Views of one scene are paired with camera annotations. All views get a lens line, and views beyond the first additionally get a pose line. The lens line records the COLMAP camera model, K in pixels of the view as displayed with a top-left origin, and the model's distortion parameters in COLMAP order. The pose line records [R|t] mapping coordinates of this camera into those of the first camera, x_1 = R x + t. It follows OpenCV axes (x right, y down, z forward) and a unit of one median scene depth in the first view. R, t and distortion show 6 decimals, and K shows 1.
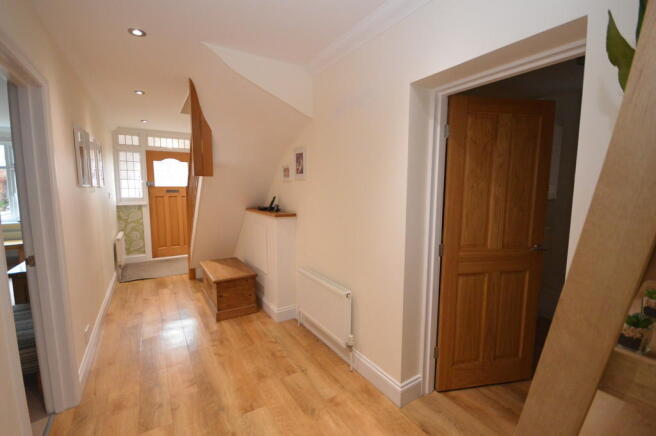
lens RADIAL K [[285.9, 0, 328.0], [0, 285.9, 218.0], [0, 0, 1]] dist [-0.000149, 0.000021]
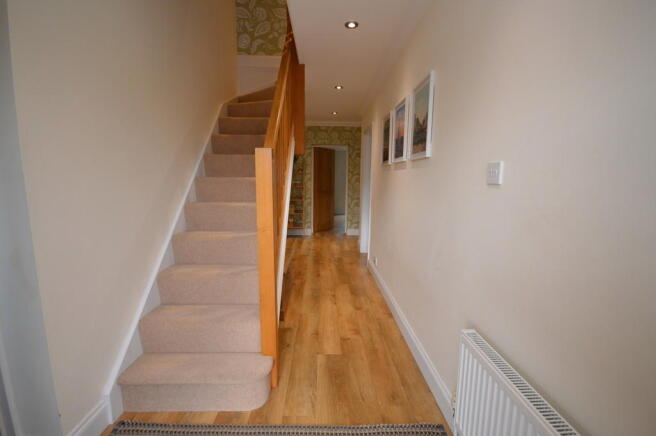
lens RADIAL K [[285.9, 0, 328.0], [0, 285.9, 218.0], [0, 0, 1]] dist [-0.000149, 0.000021]
pose [[-0.857774, -0.080756, 0.507644, -1.068210], [0.049578, 0.969980, 0.238077, -0.163841], [-0.511631, 0.229384, -0.828020, 1.817719]]
